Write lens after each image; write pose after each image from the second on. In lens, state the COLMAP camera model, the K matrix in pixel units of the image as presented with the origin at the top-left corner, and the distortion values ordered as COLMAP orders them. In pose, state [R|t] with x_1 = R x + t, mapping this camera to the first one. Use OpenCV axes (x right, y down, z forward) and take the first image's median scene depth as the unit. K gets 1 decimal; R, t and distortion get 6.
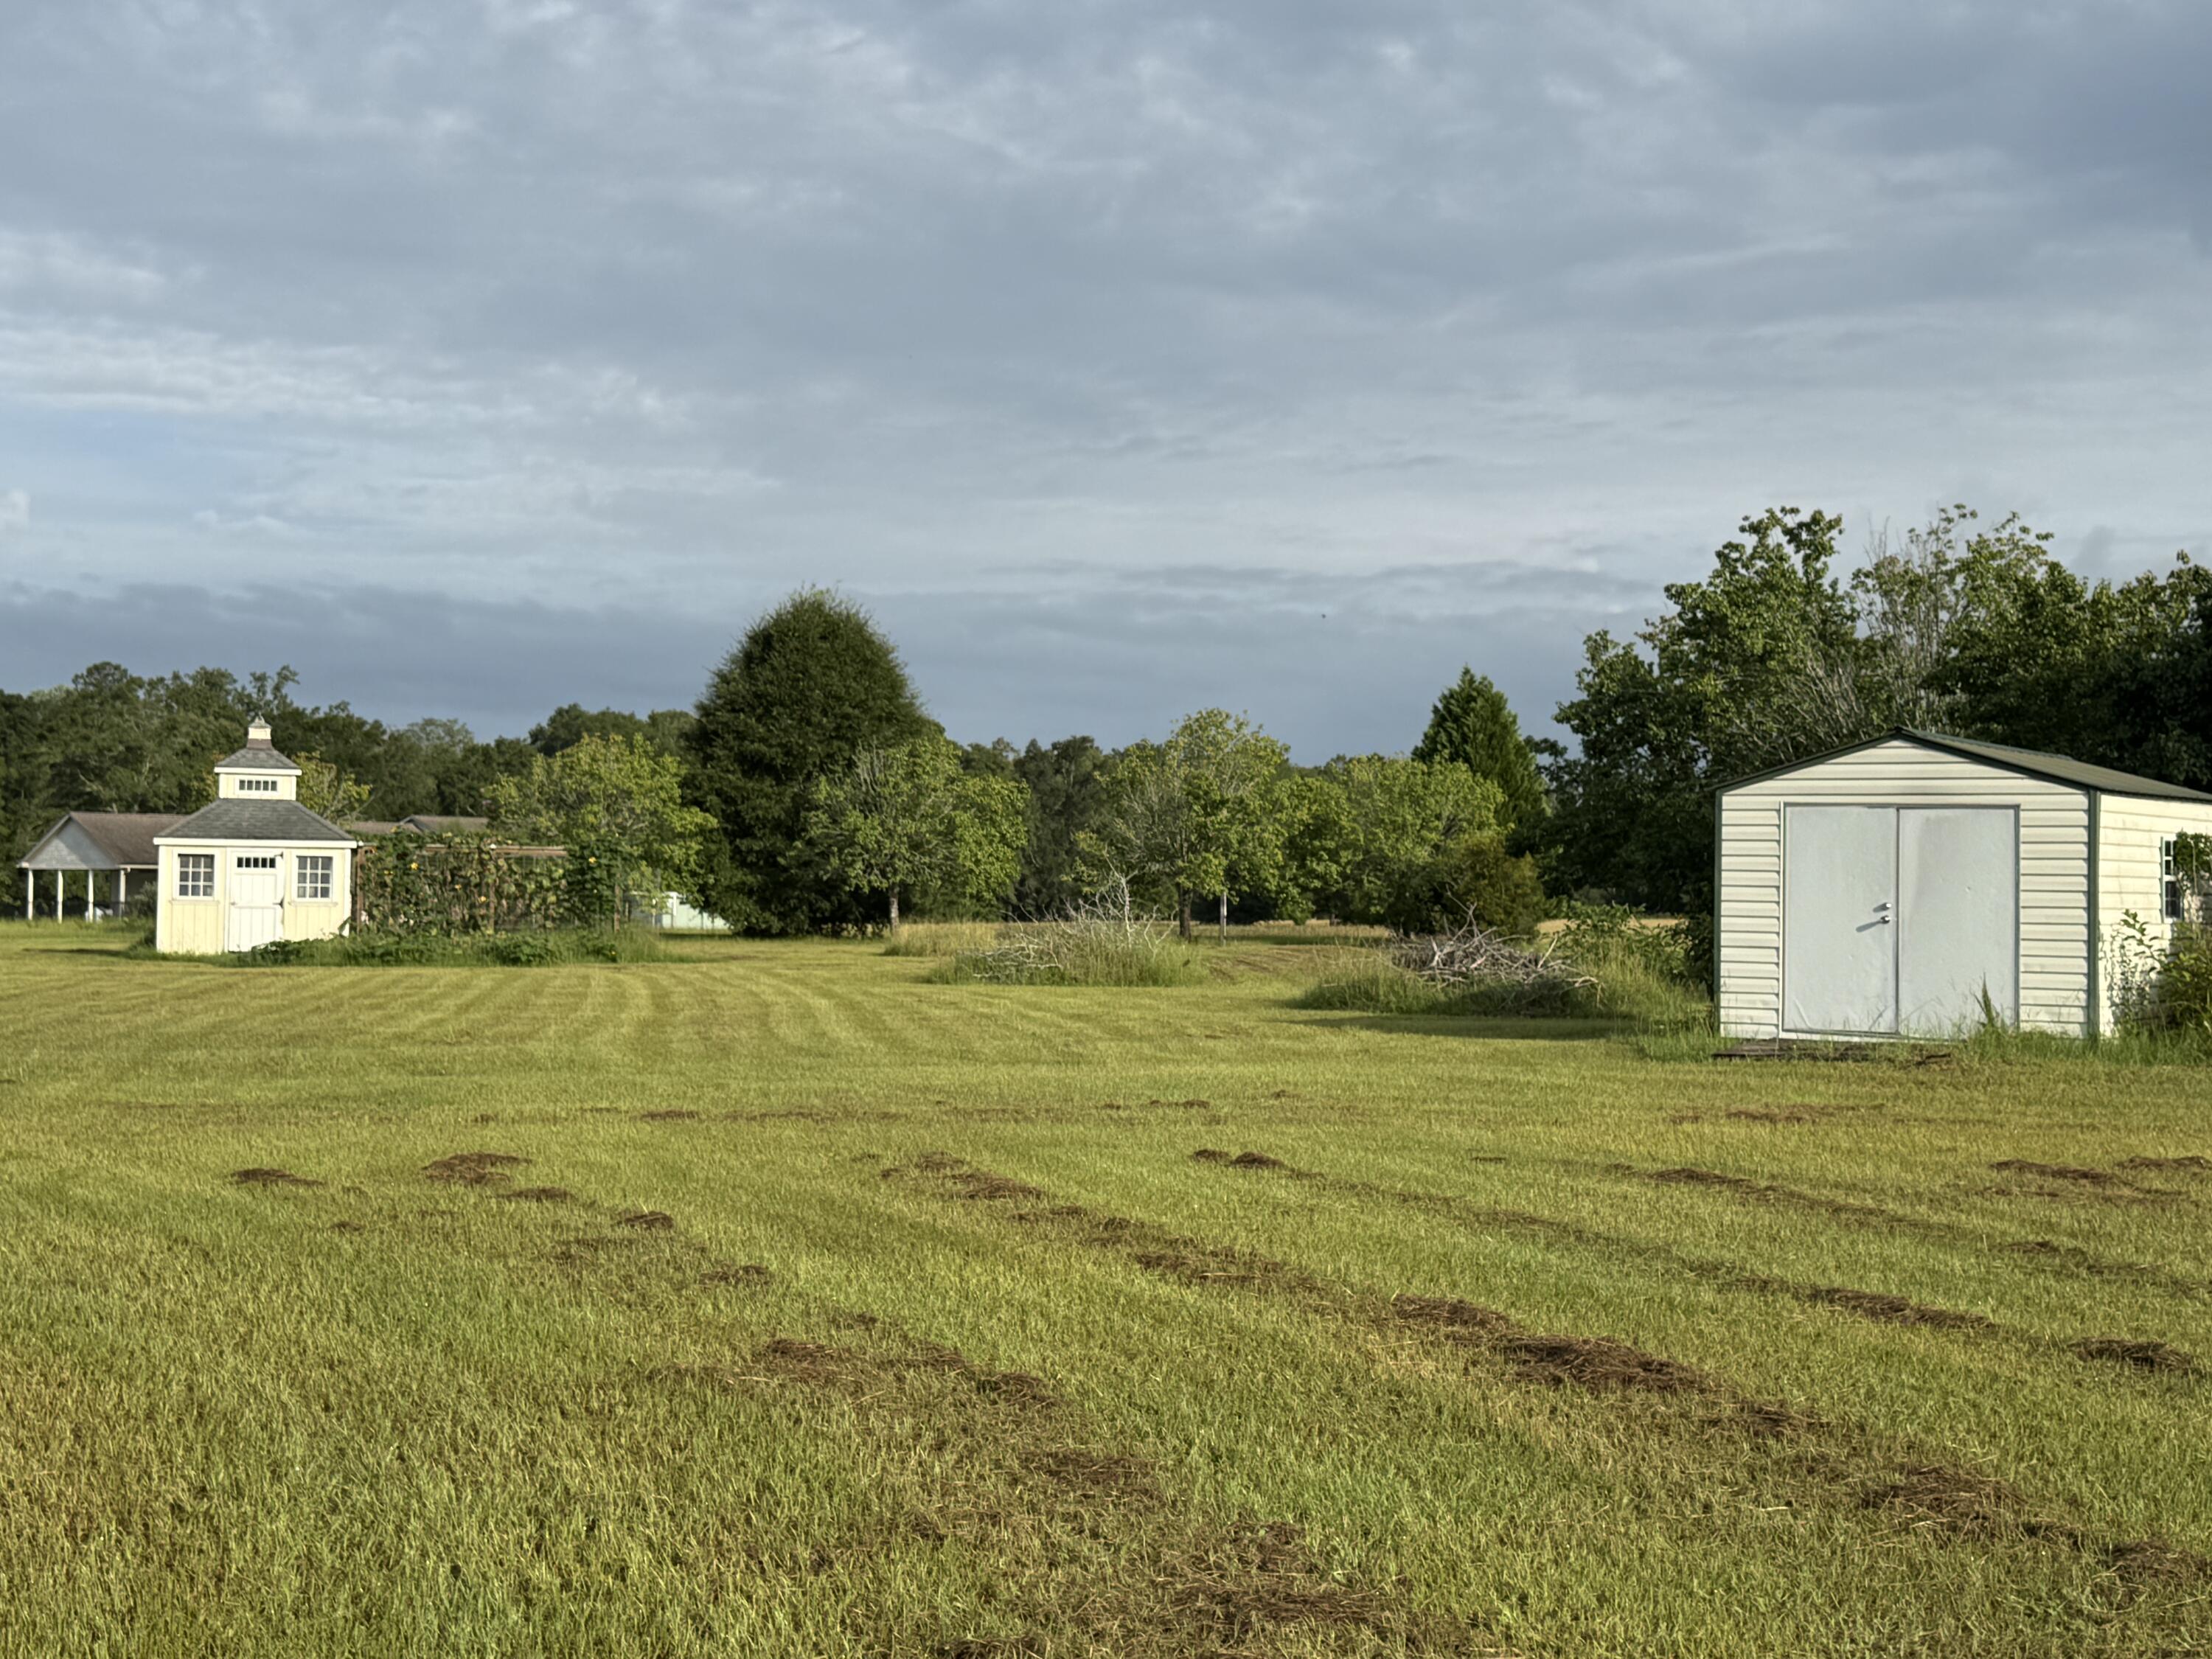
lens RADIAL K [[2901.3, 0, 1106.3], [0, 2901.3, 845.5], [0, 0, 1]] dist [0.134883, 0.000000]
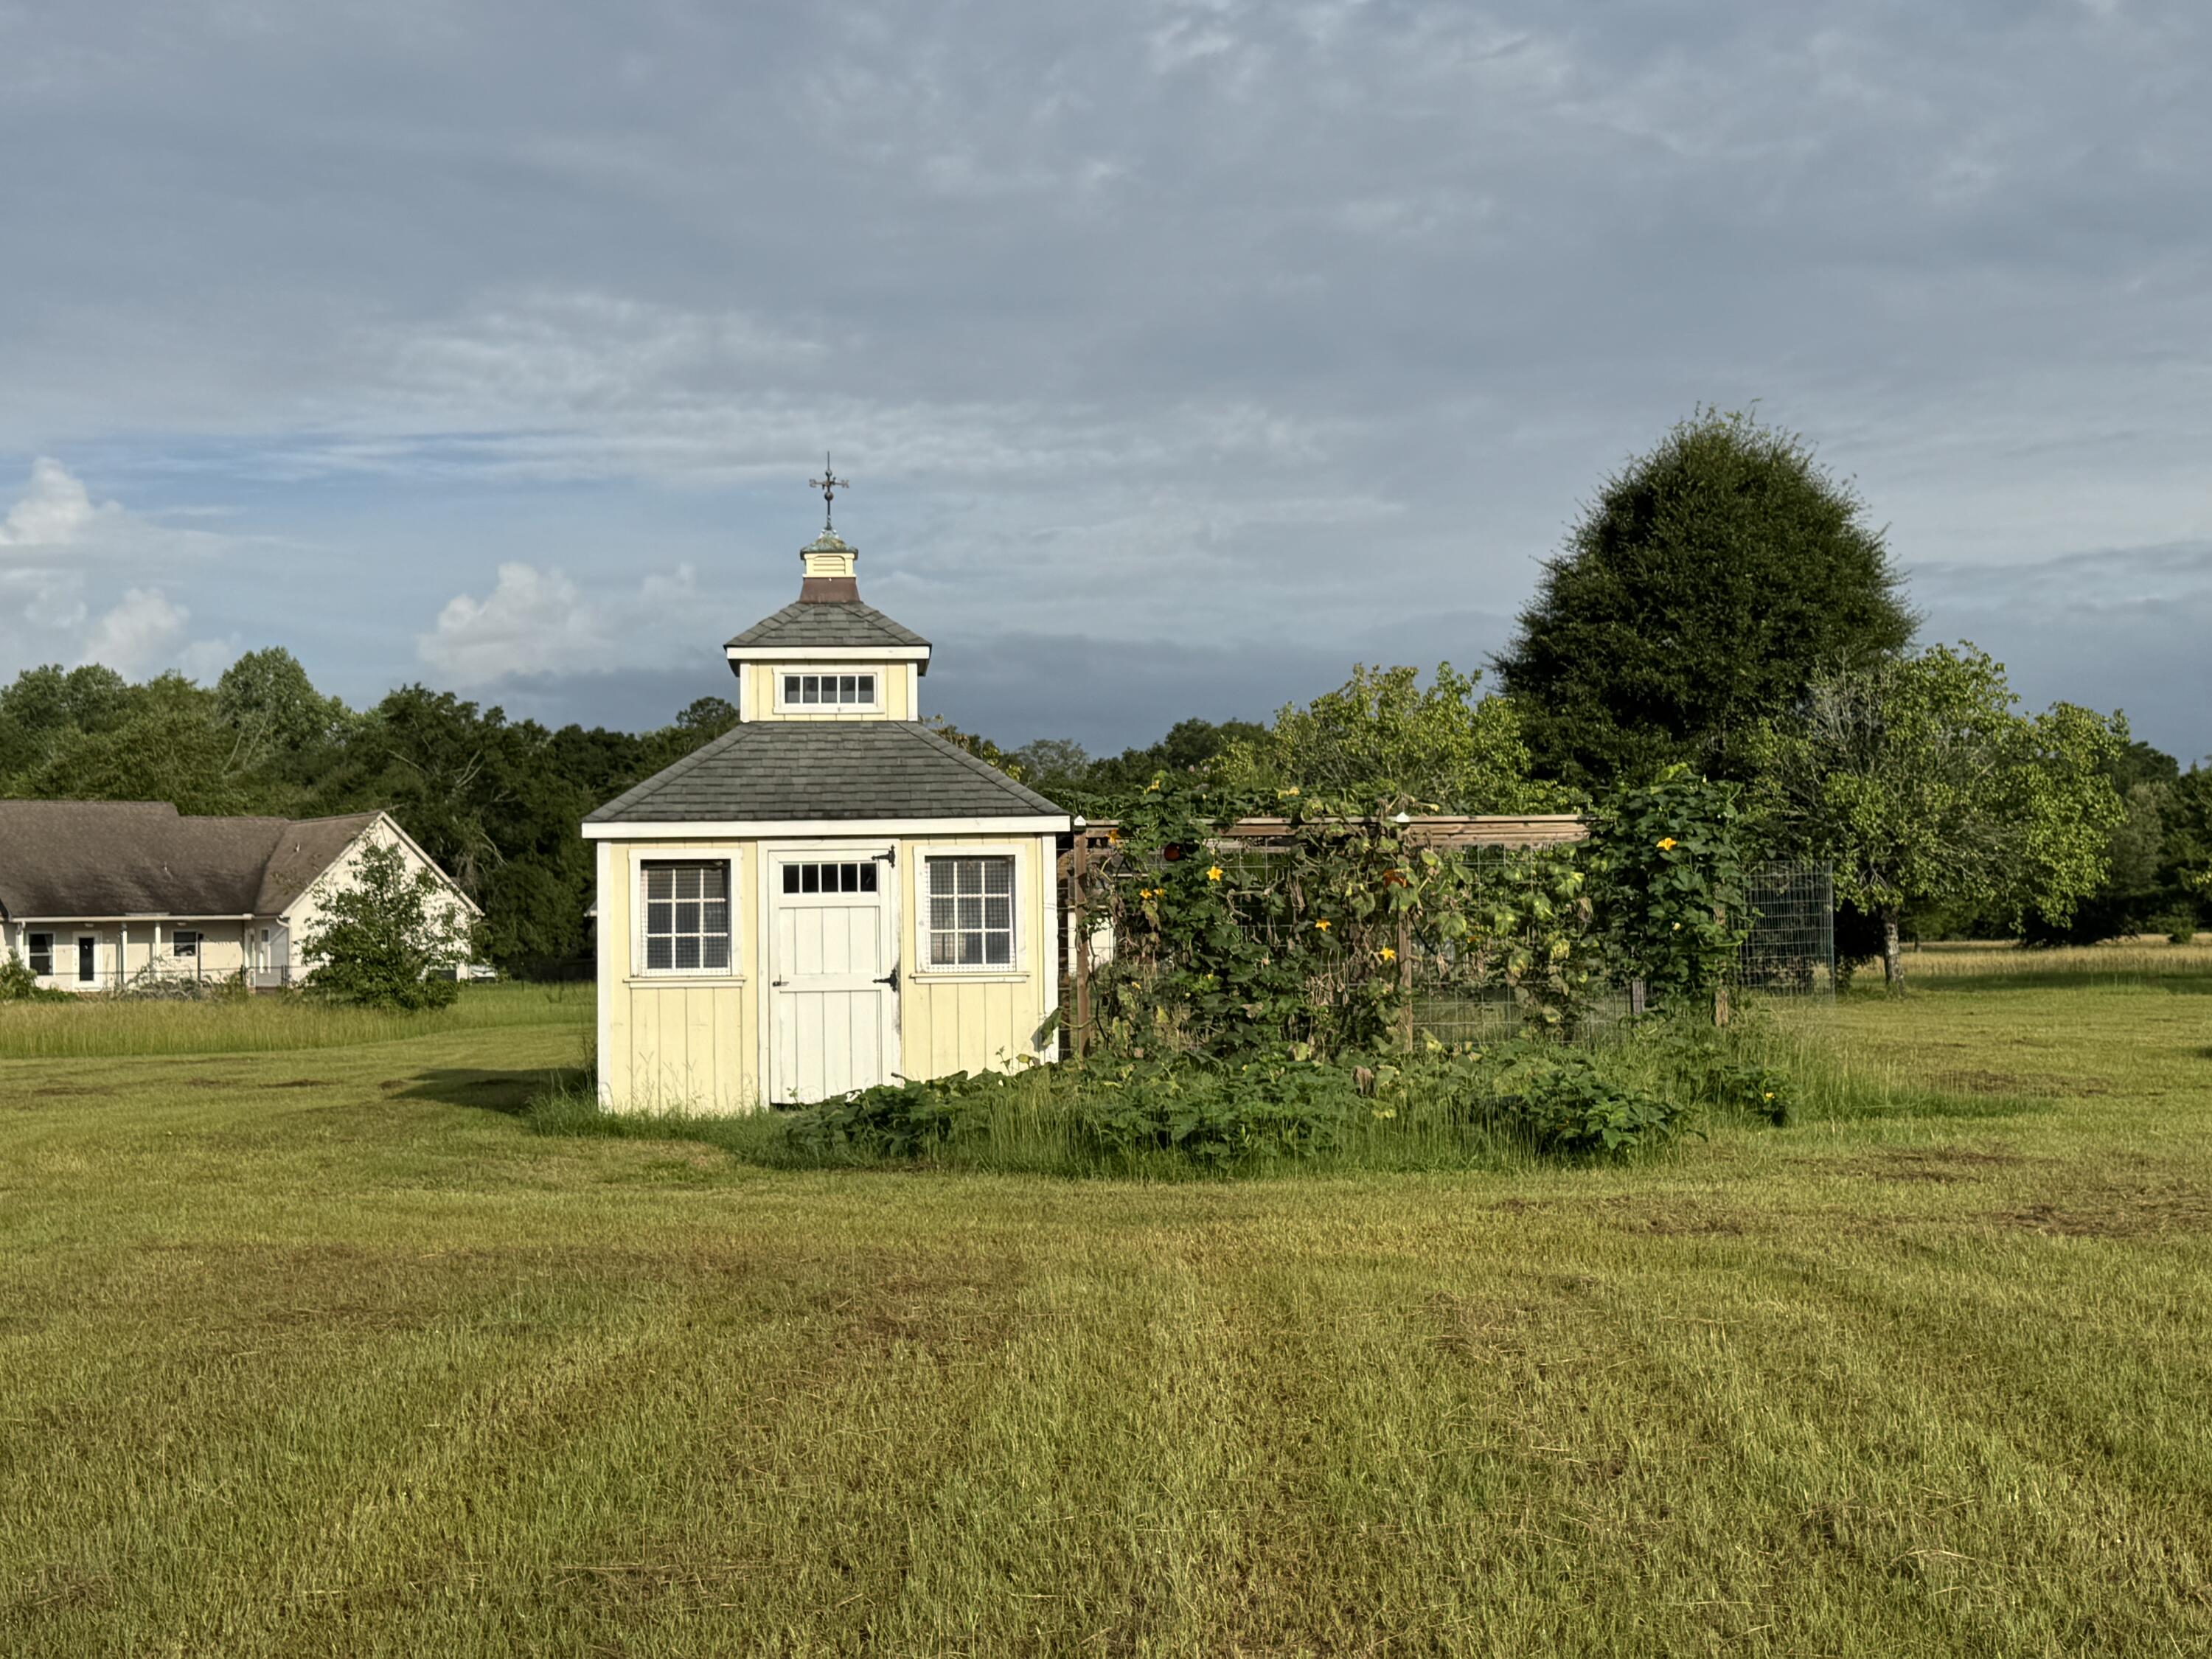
lens RADIAL K [[2901.3, 0, 1106.4], [0, 2901.3, 825.6], [0, 0, 1]] dist [0.134883, 0.000000]
pose [[0.979468, -0.037082, -0.198161, -0.172887], [0.033851, 0.999233, -0.019669, 0.007631], [0.198739, 0.012557, 0.979972, 0.614810]]
